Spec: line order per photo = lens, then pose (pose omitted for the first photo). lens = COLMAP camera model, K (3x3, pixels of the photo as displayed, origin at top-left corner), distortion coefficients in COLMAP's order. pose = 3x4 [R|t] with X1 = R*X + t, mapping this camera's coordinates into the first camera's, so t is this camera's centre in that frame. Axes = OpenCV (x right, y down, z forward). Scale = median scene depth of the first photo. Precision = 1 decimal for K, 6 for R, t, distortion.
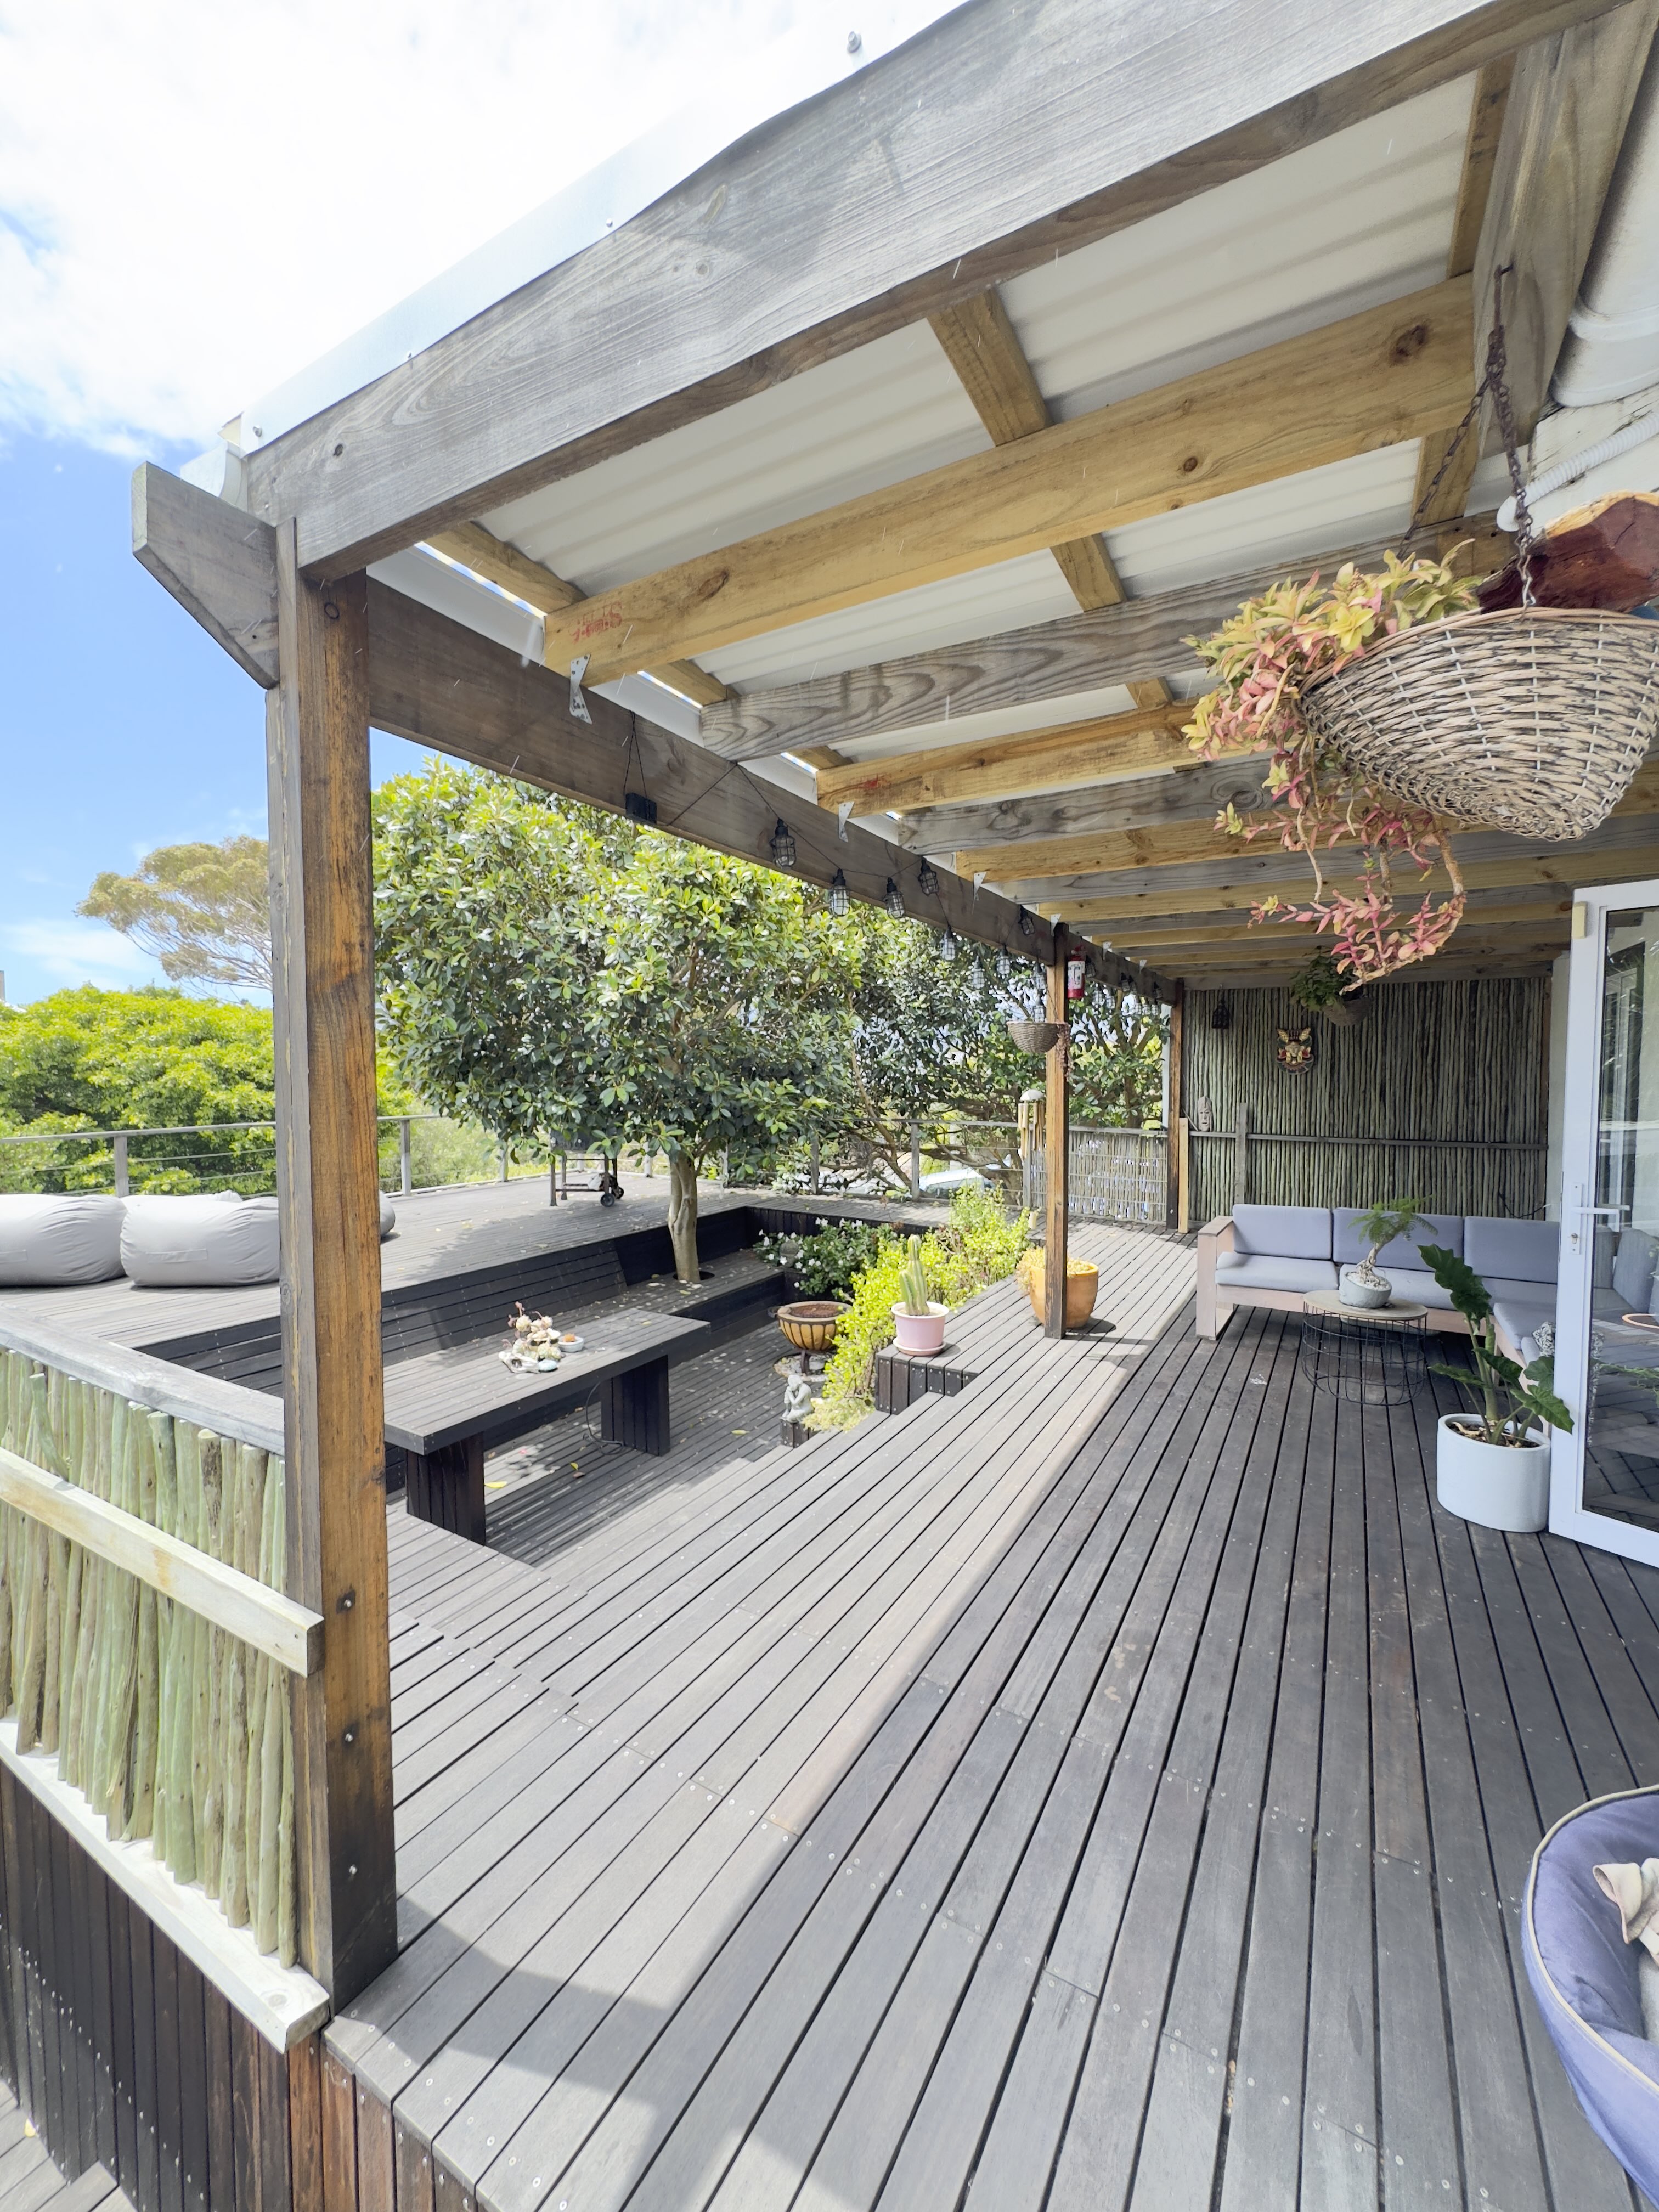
lens RADIAL K [[890.6, 0, 834.6], [0, 890.6, 1113.2], [0, 0, 1]] dist [0.018181, 0.000023]
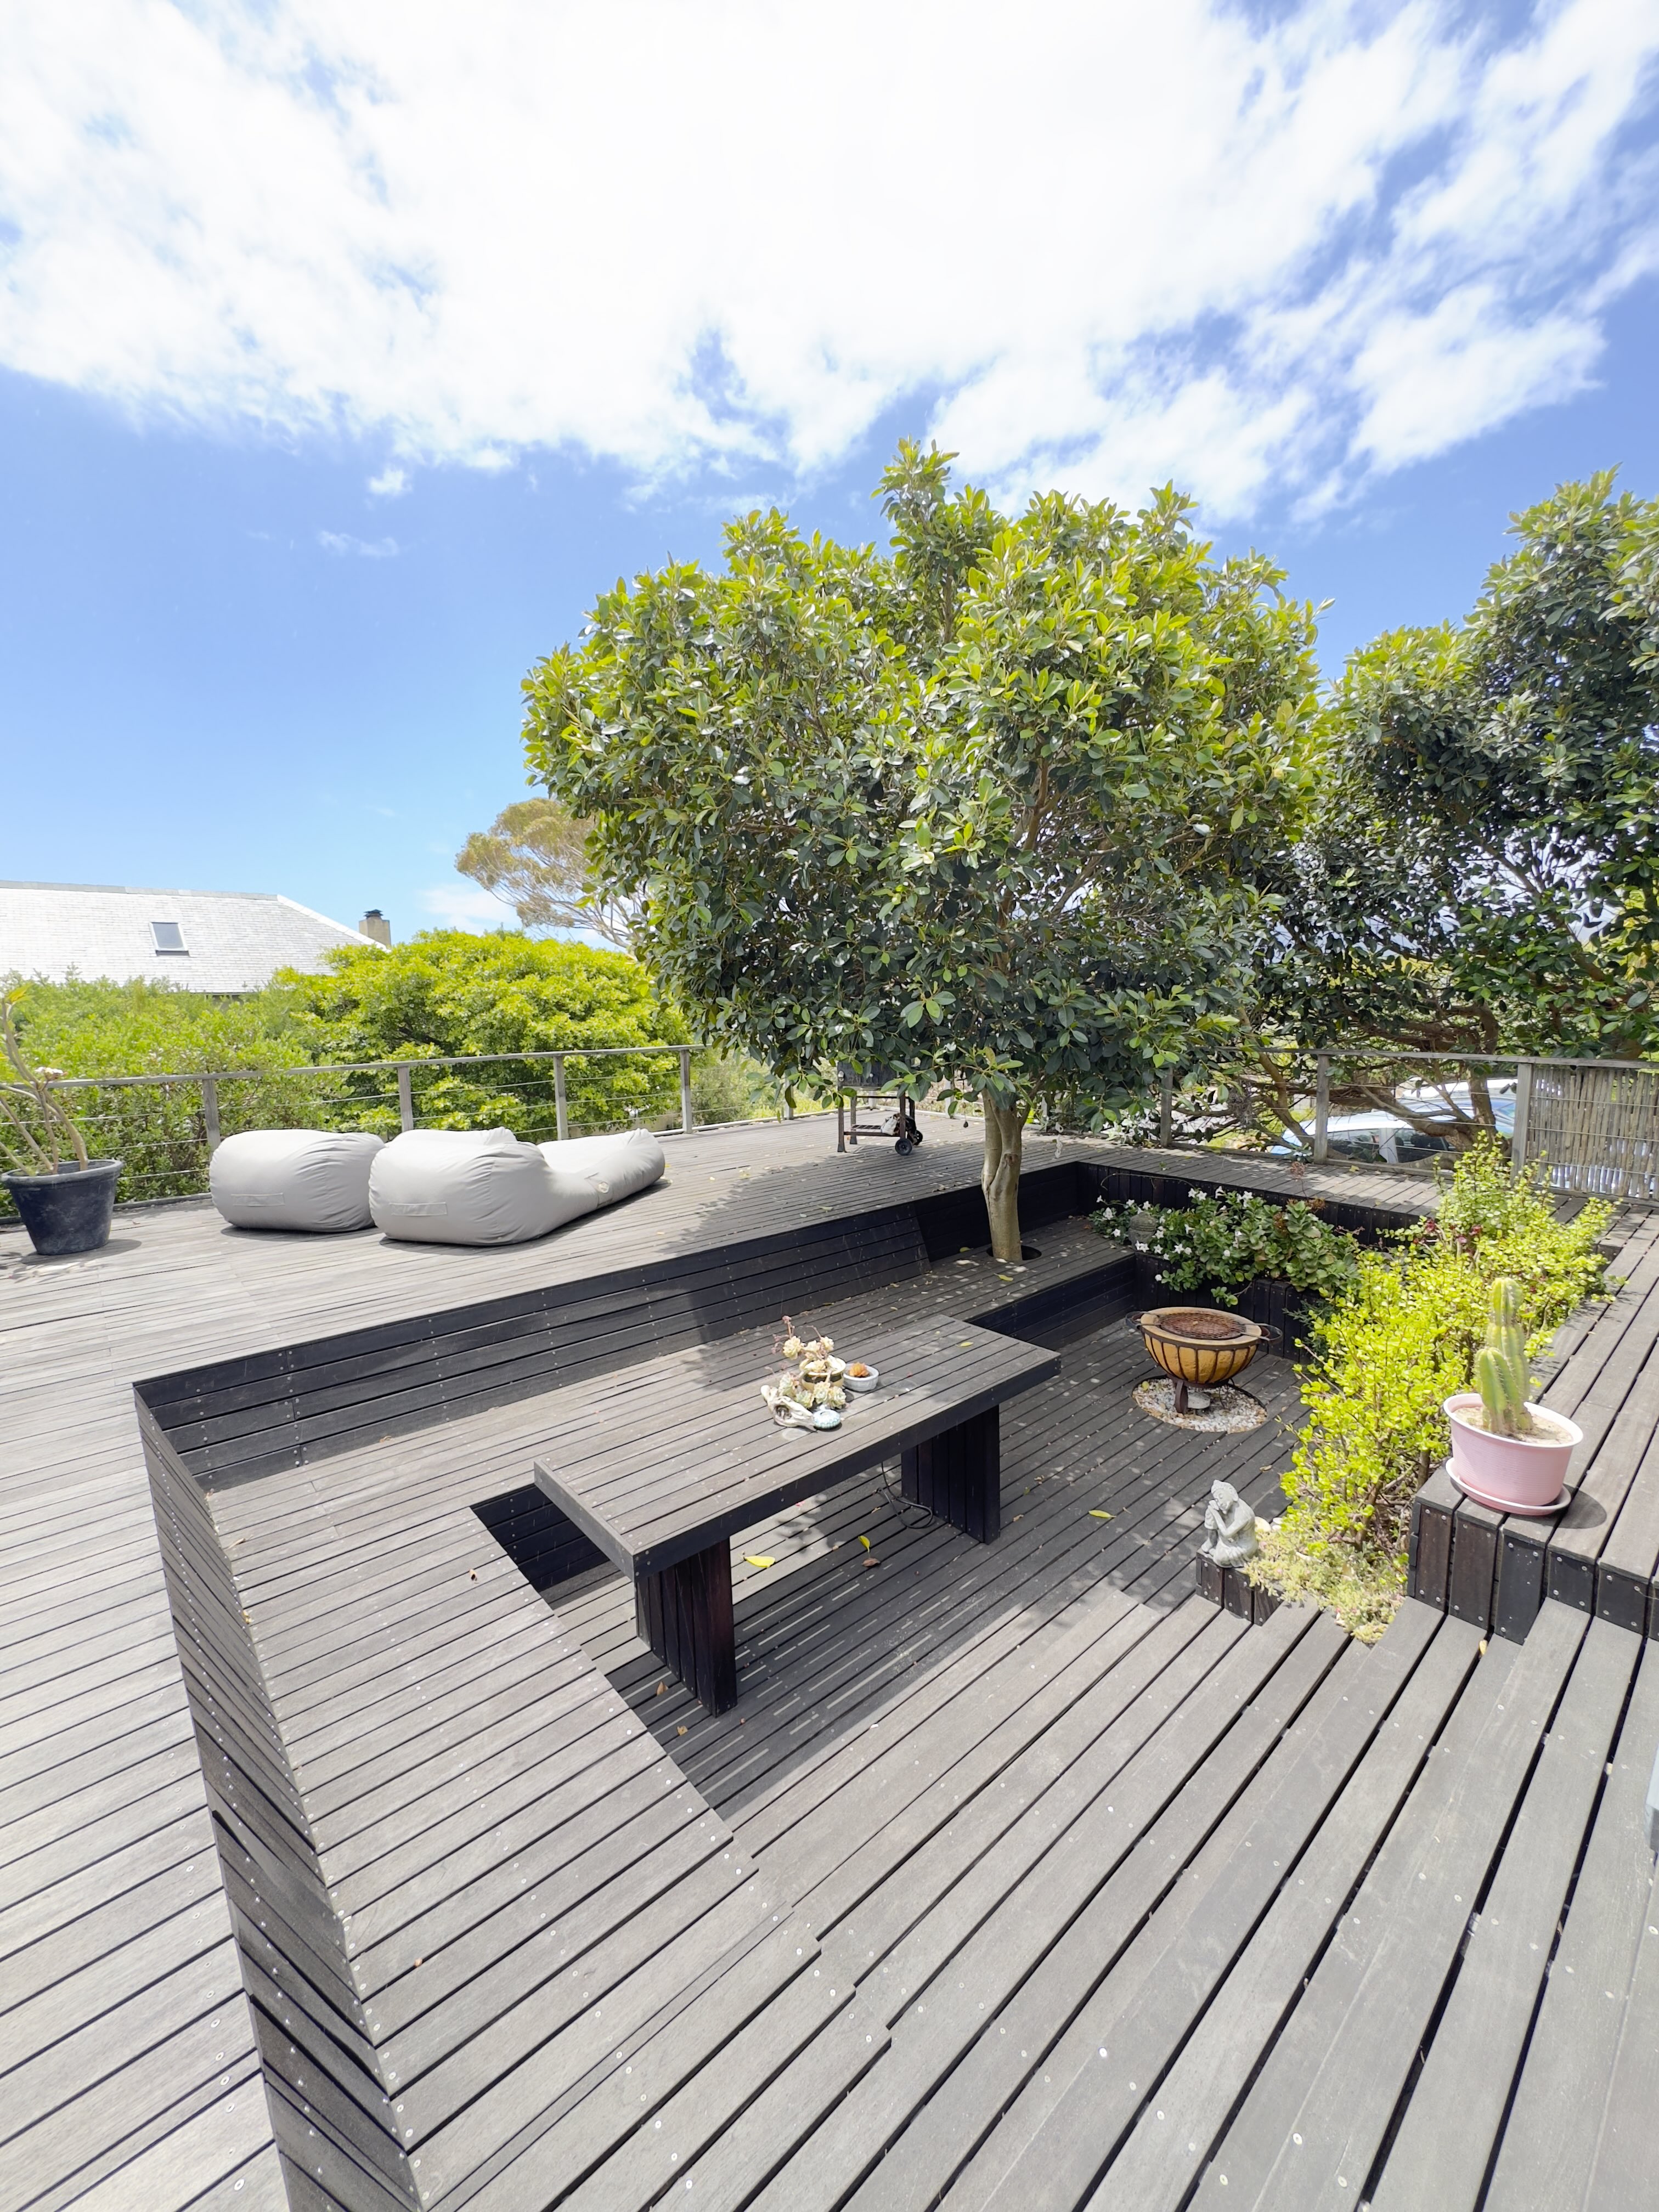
lens RADIAL K [[880.2, 0, 829.5], [0, 880.2, 1106.0], [0, 0, 1]] dist [-0.045342, -0.000012]
pose [[0.948024, 0.021547, -0.317468, -0.084240], [0.000725, 0.997556, 0.069869, 0.004001], [0.318198, -0.066468, 0.945691, 0.286317]]
